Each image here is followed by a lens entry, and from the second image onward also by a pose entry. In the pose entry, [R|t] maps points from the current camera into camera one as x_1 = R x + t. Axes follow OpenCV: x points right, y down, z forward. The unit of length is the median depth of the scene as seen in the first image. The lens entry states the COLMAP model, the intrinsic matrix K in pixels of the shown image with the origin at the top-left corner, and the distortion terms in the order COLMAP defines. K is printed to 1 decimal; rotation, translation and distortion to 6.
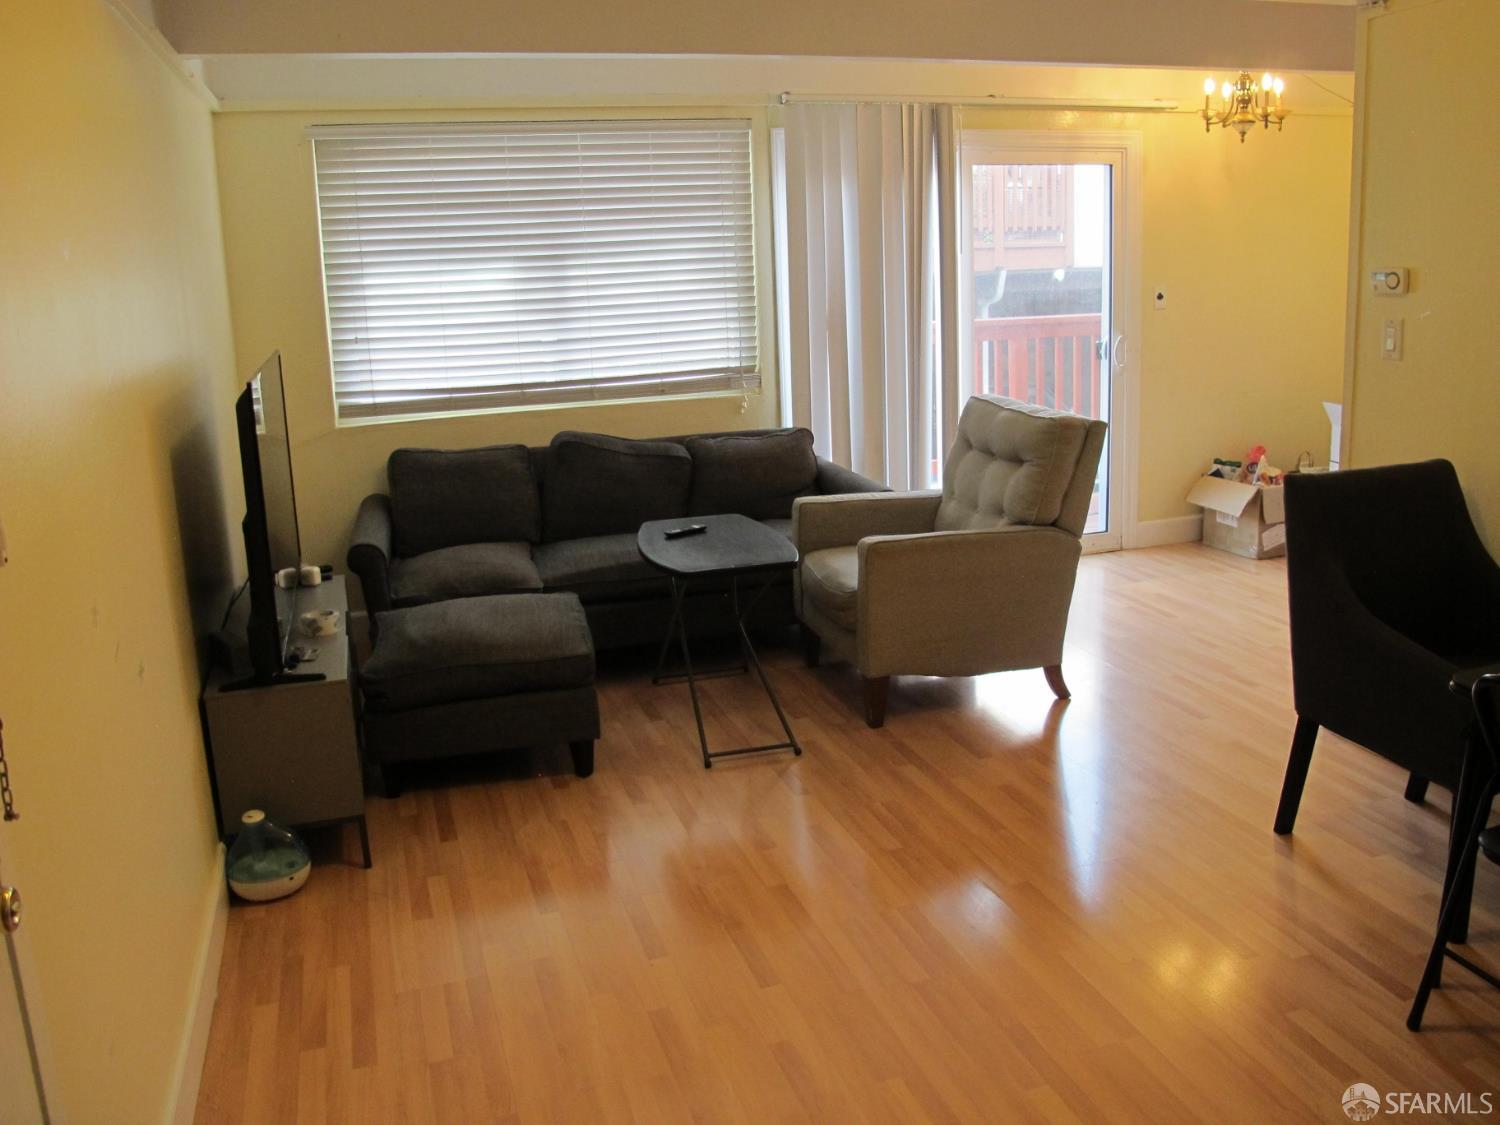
lens RADIAL K [[1273.6, 0, 752.2], [0, 1273.6, 512.4], [0, 0, 1]] dist [-0.150918, 0.114157]
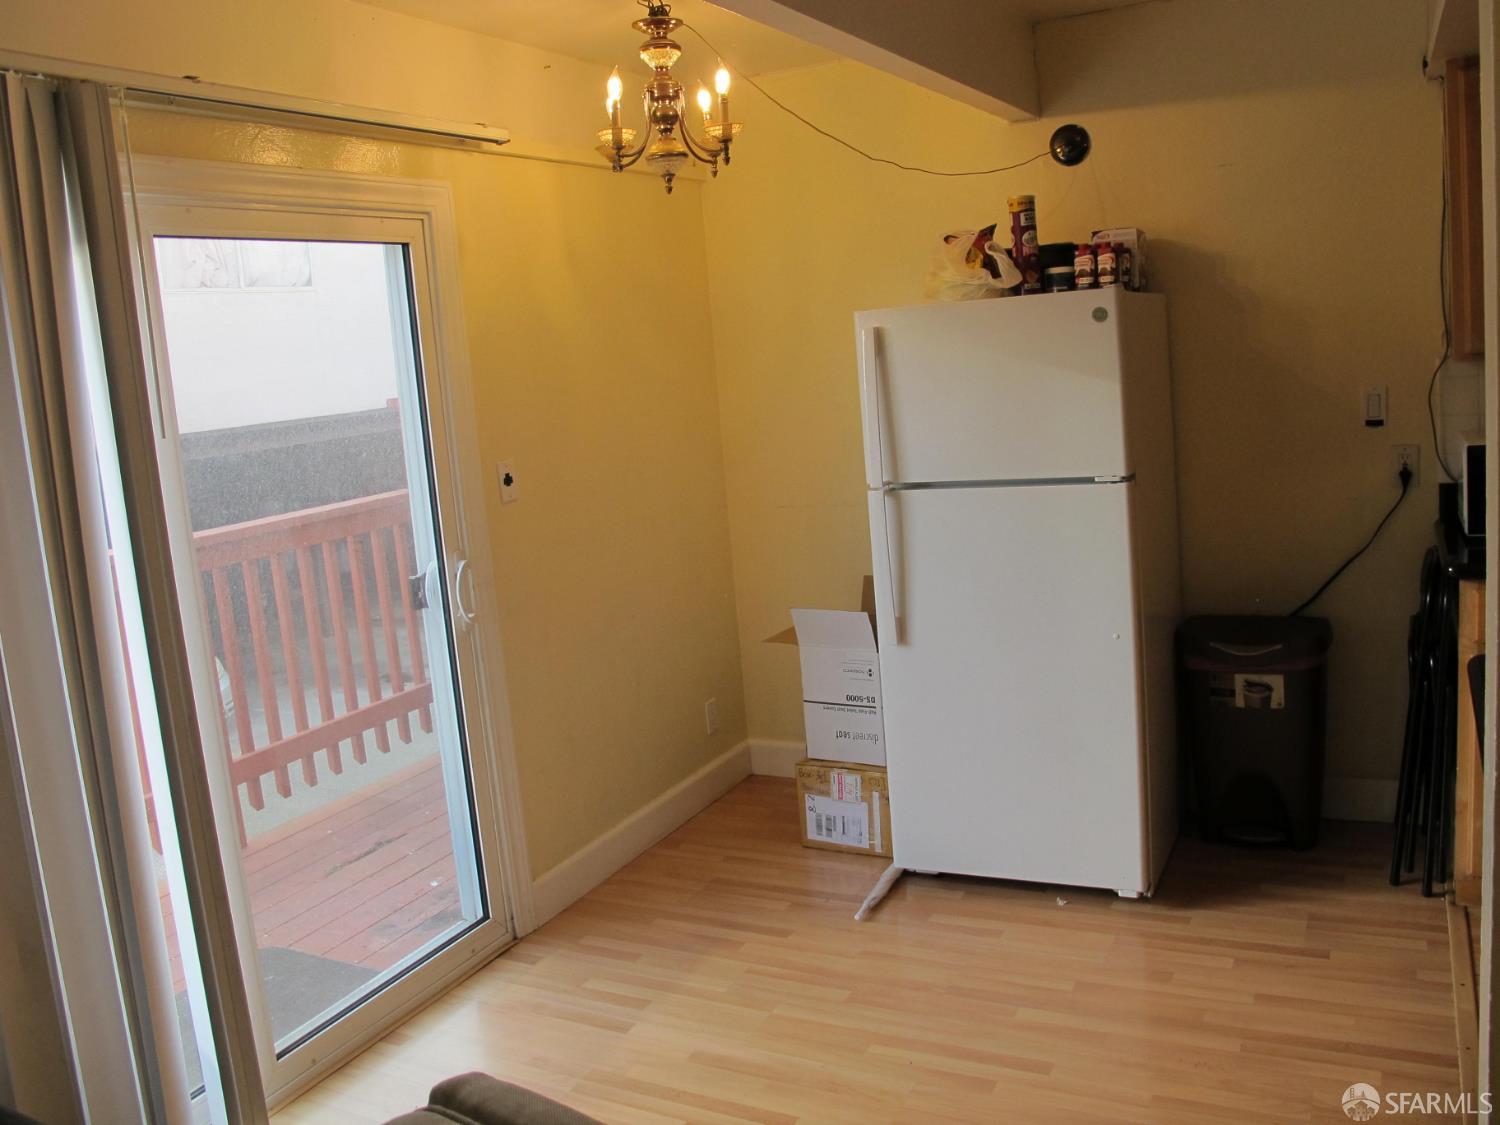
lens RADIAL K [[1265.7, 0, 749.3], [0, 1265.7, 532.7], [0, 0, 1]] dist [-0.058546, -0.005215]
pose [[0.711884, -0.123362, 0.691377, 0.010399], [0.200323, 0.979222, -0.031543, -0.123241], [-0.673121, 0.160953, 0.721805, 0.585717]]
